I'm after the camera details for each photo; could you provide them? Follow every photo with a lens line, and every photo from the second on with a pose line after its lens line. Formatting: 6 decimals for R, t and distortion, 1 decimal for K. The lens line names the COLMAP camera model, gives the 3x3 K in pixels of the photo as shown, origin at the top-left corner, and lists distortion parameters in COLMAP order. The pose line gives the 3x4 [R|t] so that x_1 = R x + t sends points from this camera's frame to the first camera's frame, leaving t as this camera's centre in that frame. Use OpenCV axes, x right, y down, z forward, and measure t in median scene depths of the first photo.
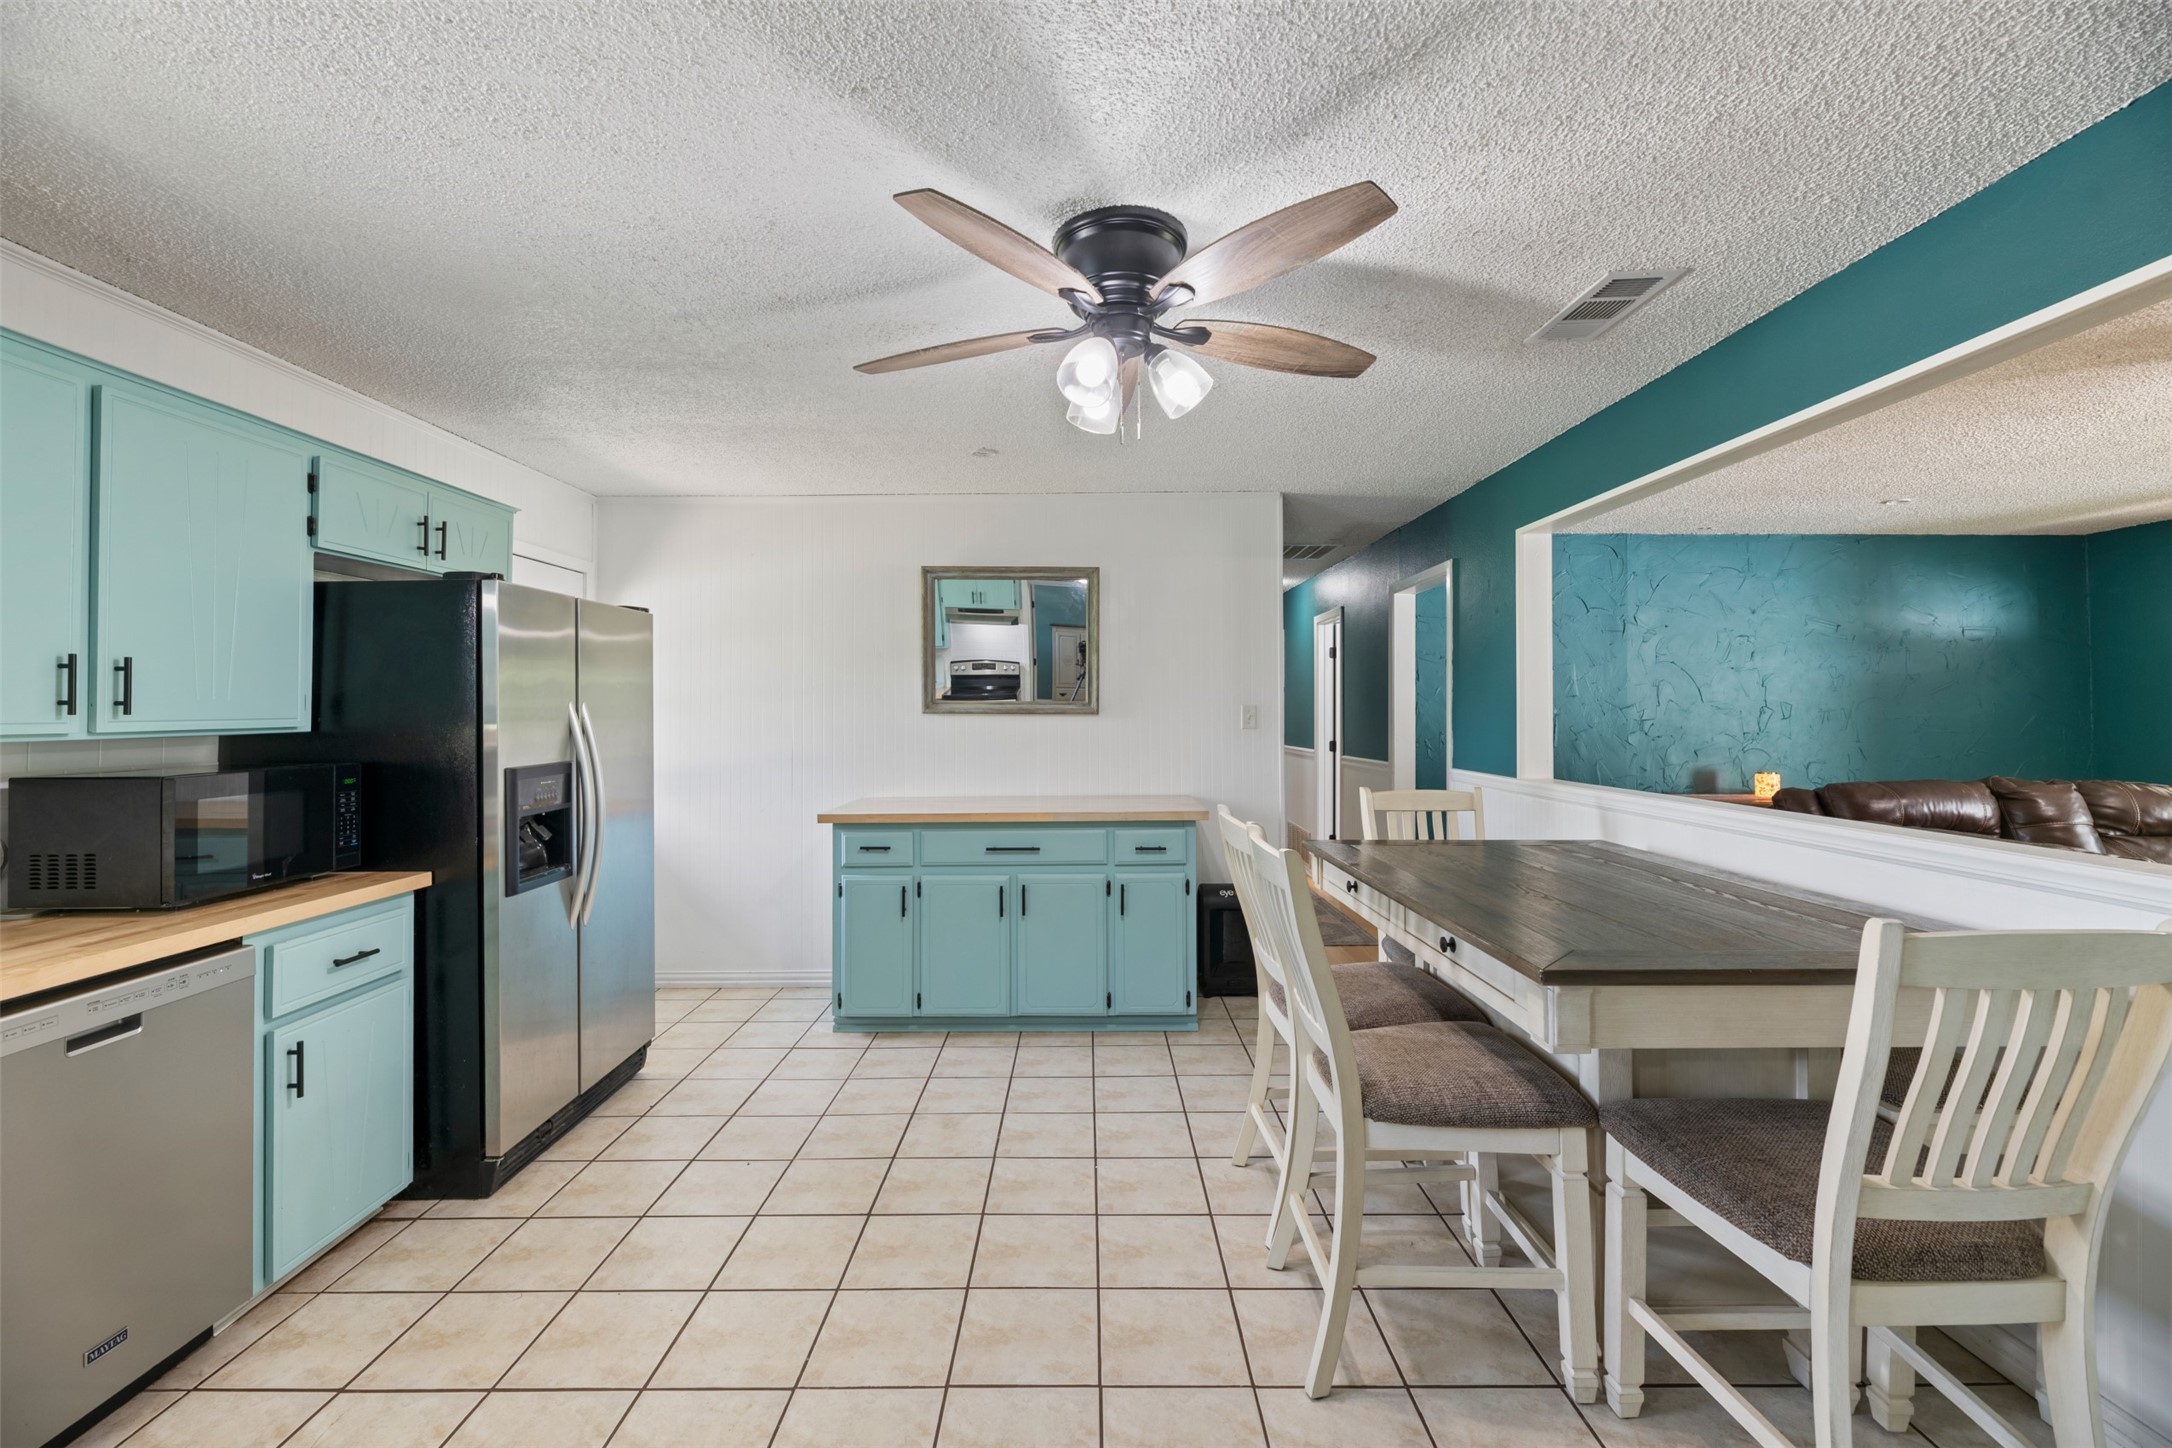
lens RADIAL K [[873.7, 0, 1085.4], [0, 873.7, 704.9], [0, 0, 1]] dist [-0.001472, -0.001314]
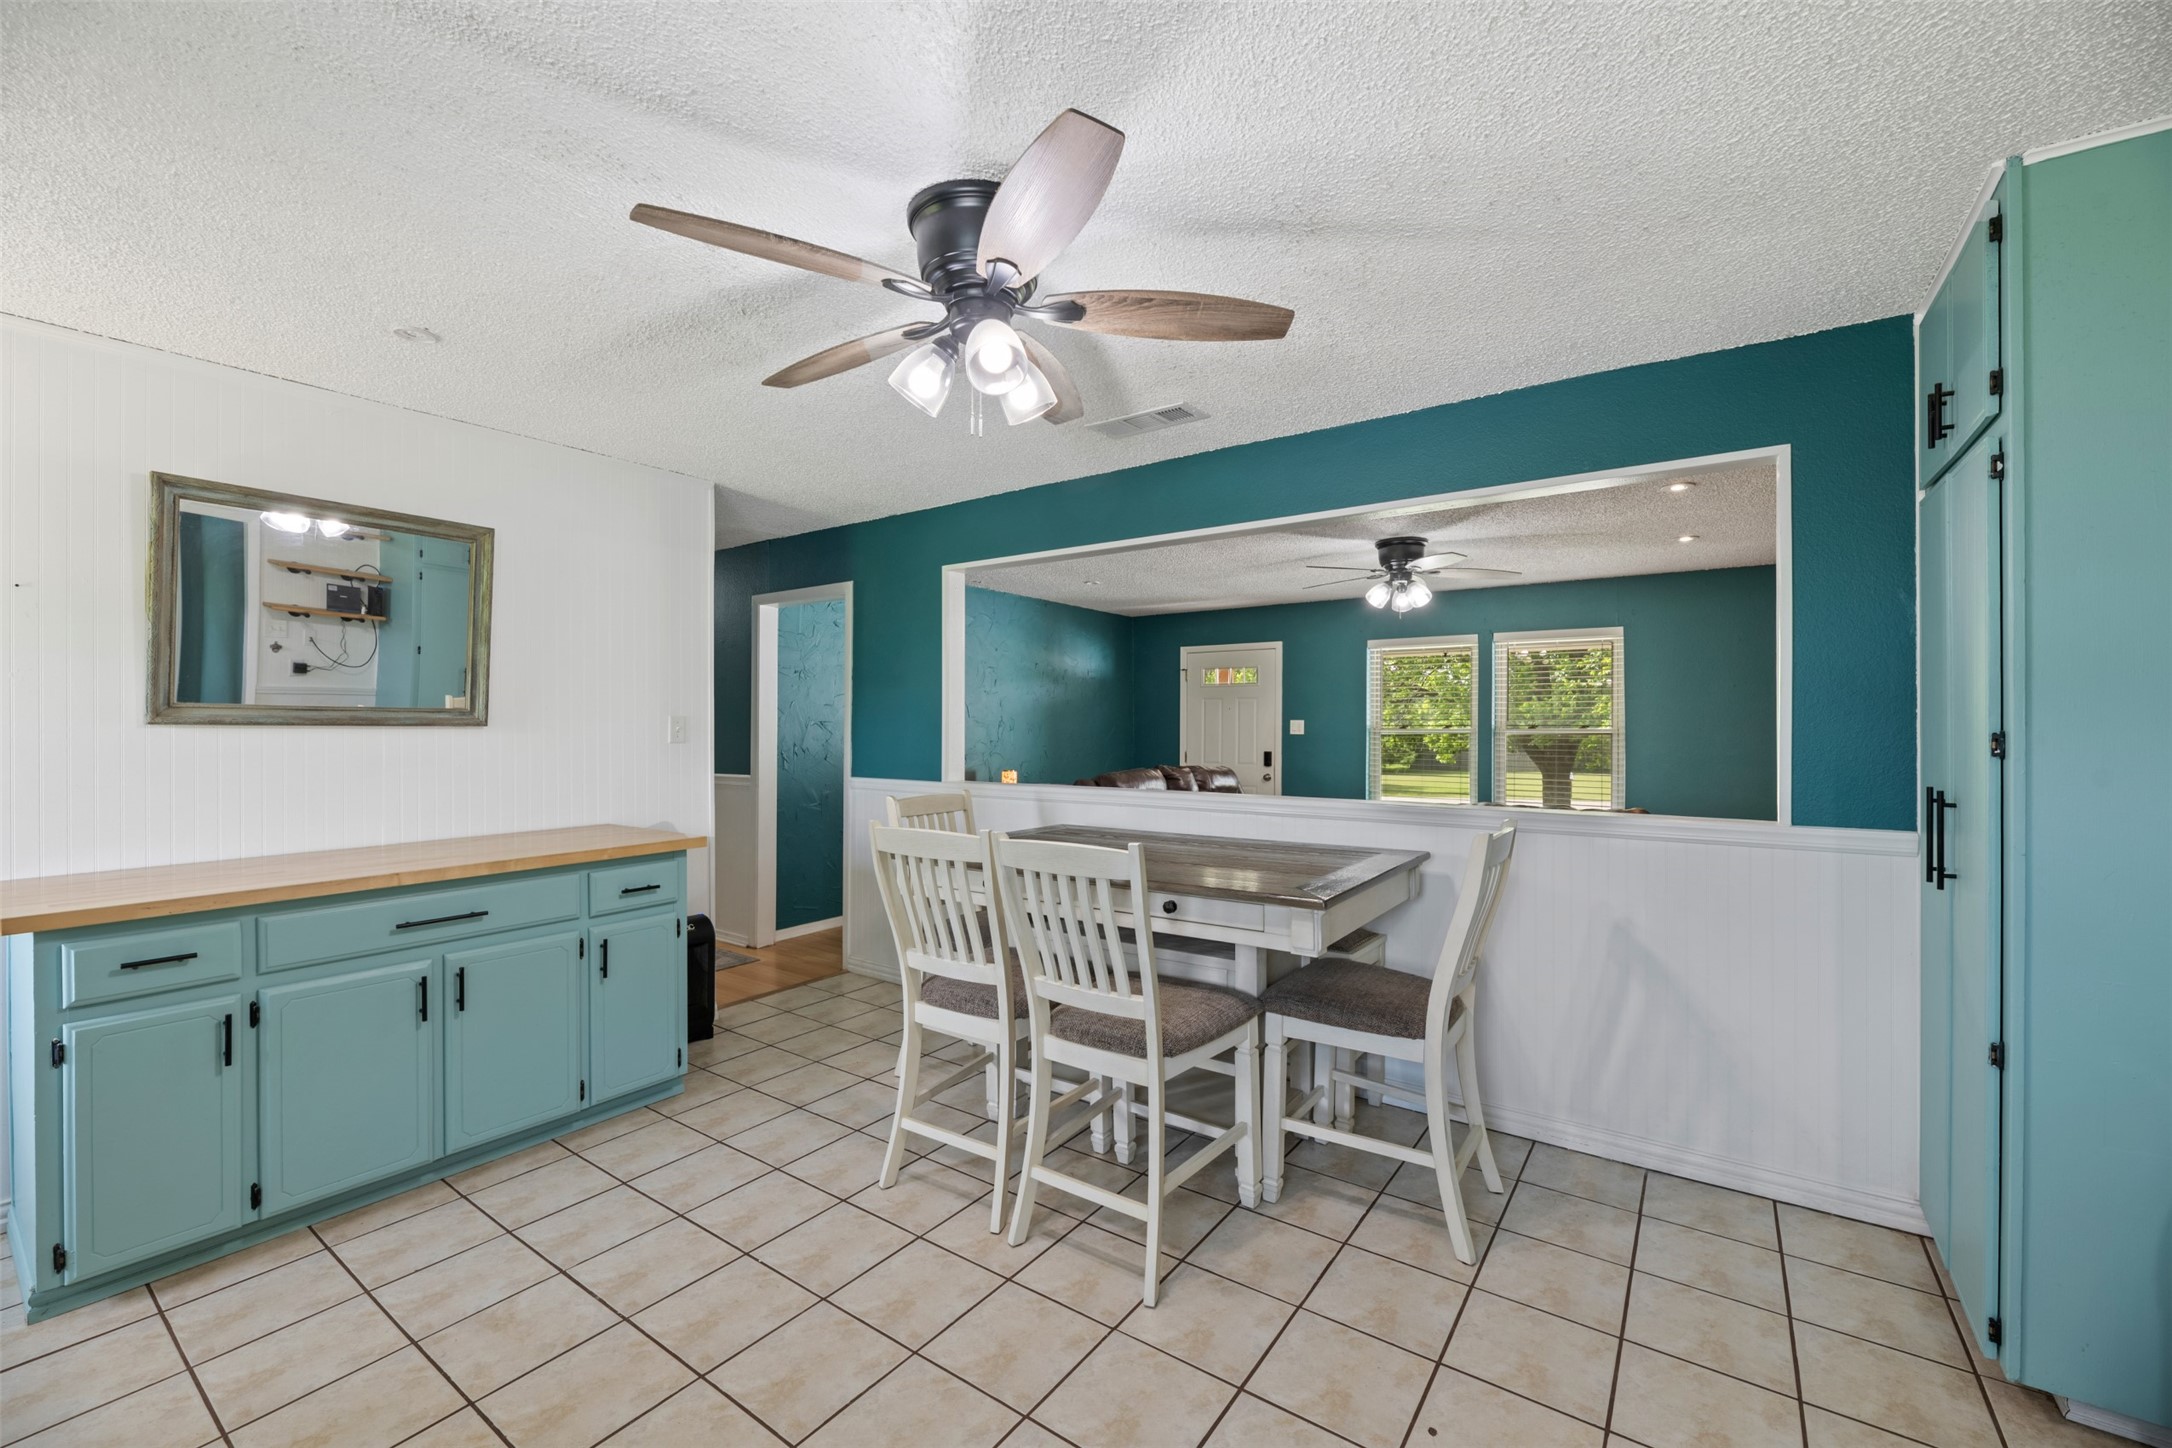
lens RADIAL K [[873.7, 0, 1069.8], [0, 873.7, 733.5], [0, 0, 1]] dist [-0.001472, -0.001314]
pose [[0.587061, -0.005471, 0.809524, -0.350198], [-0.008843, 0.999874, 0.013170, 0.003489], [-0.809495, -0.014890, 0.586938, 0.190686]]
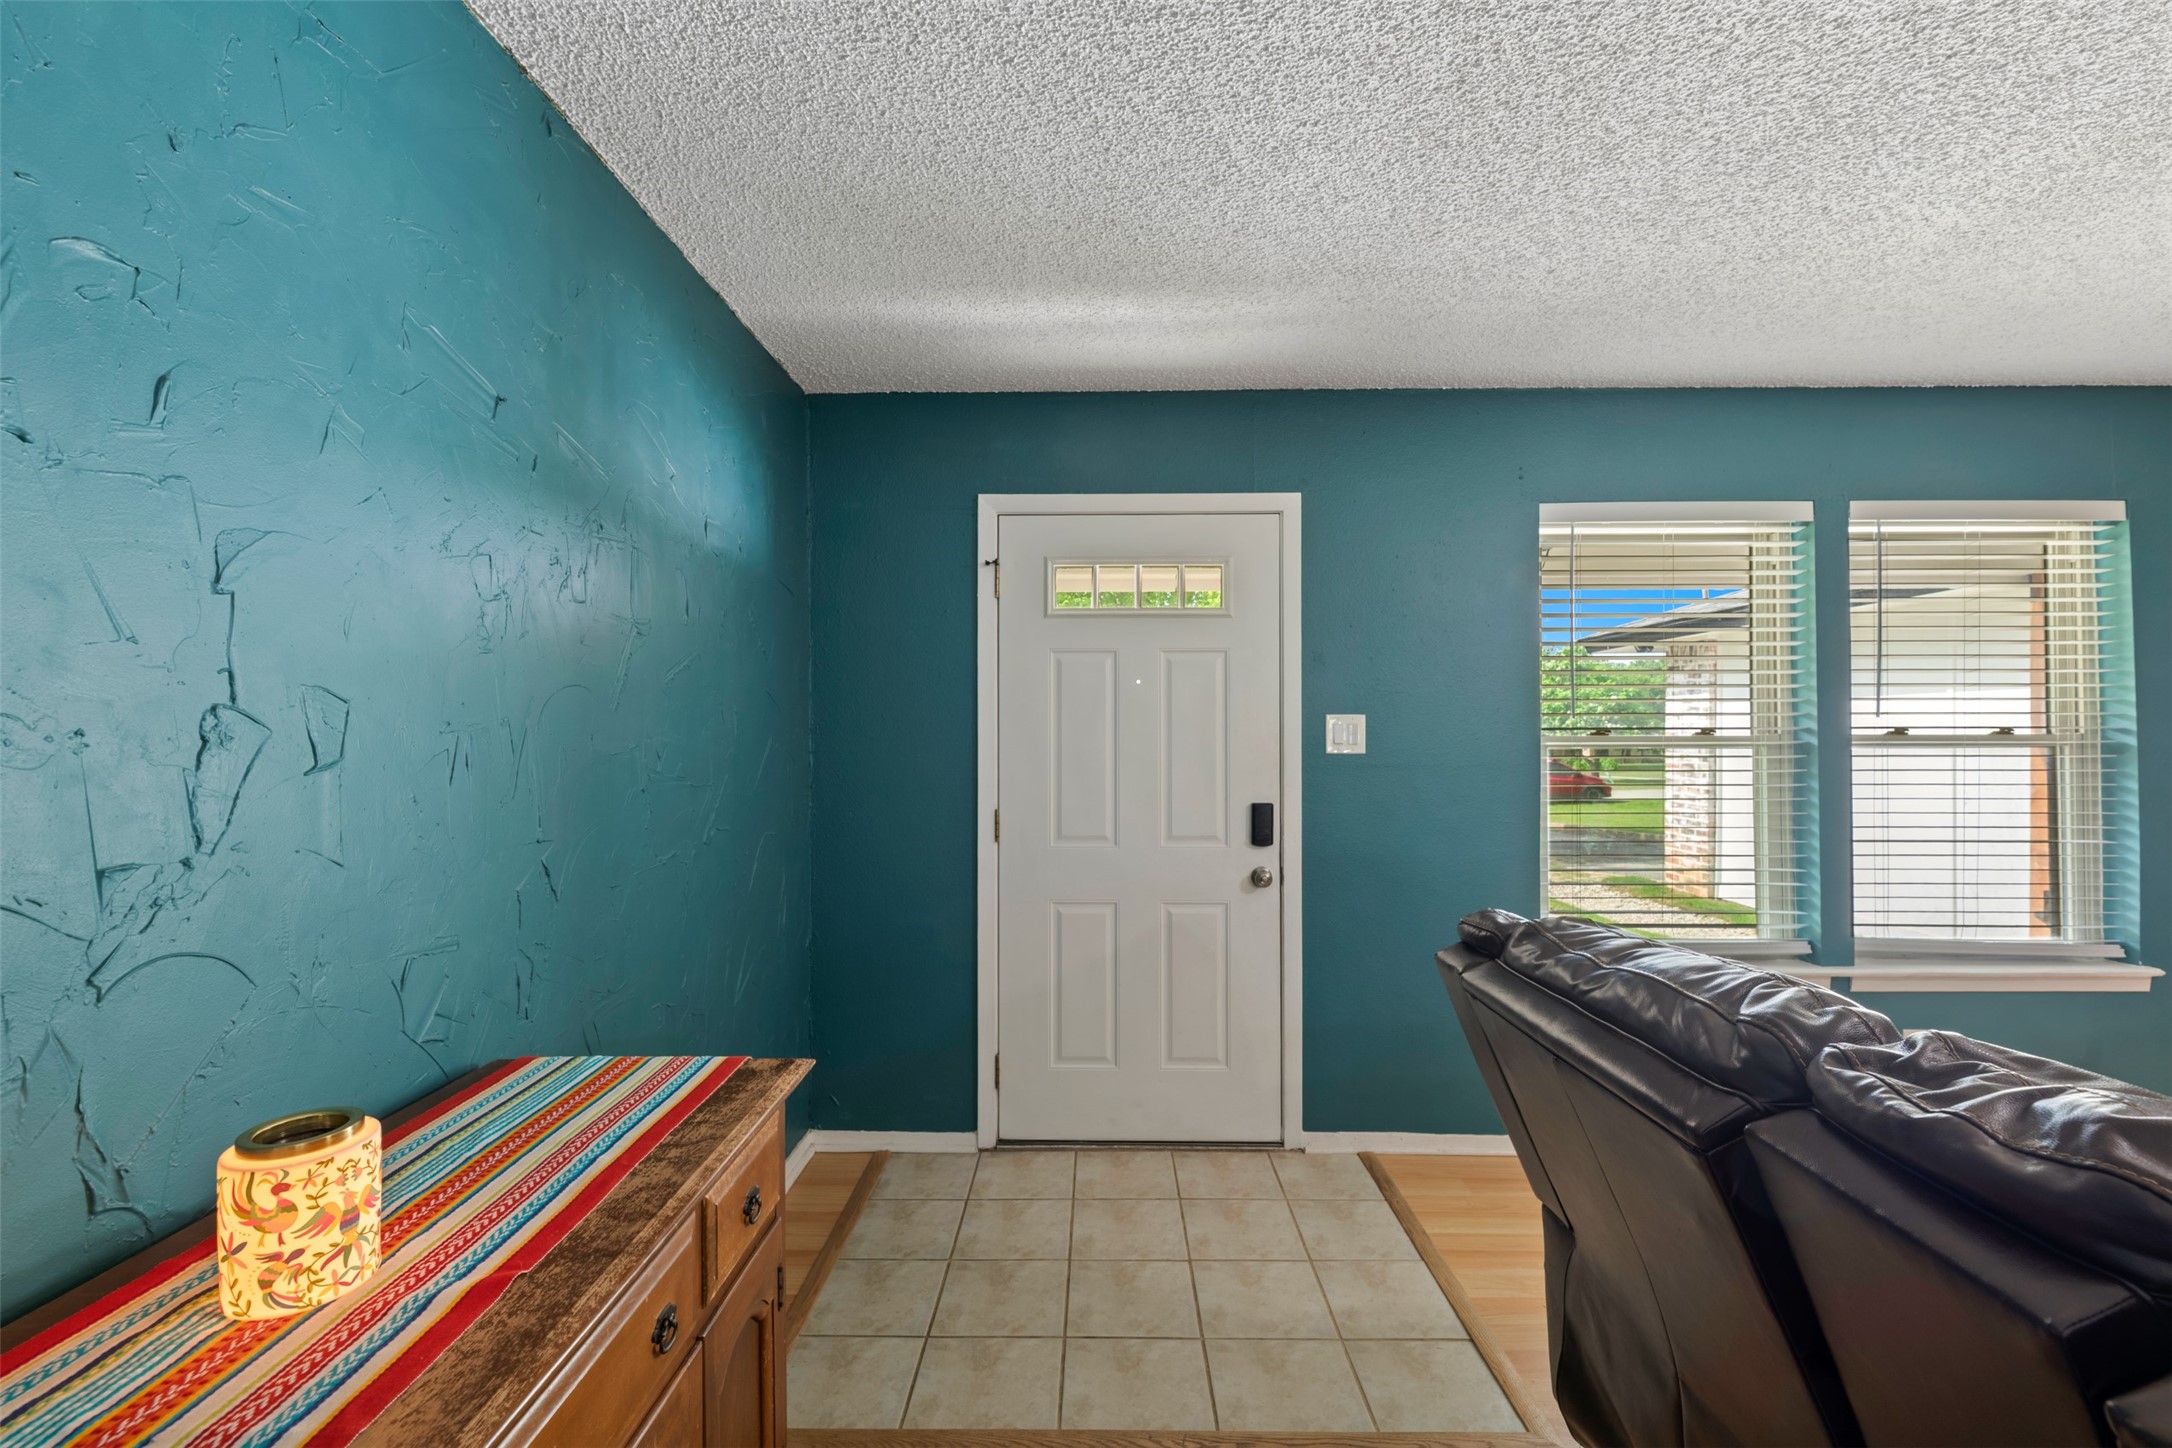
lens RADIAL K [[930.4, 0, 1085.6], [0, 930.4, 722.5], [0, 0, 1]] dist [-0.005834, -0.000091]
pose [[0.007836, 0.005551, 0.999954, 0.867355], [-0.002766, 0.999981, -0.005529, 0.006391], [-0.999965, -0.002723, 0.007851, 1.201251]]
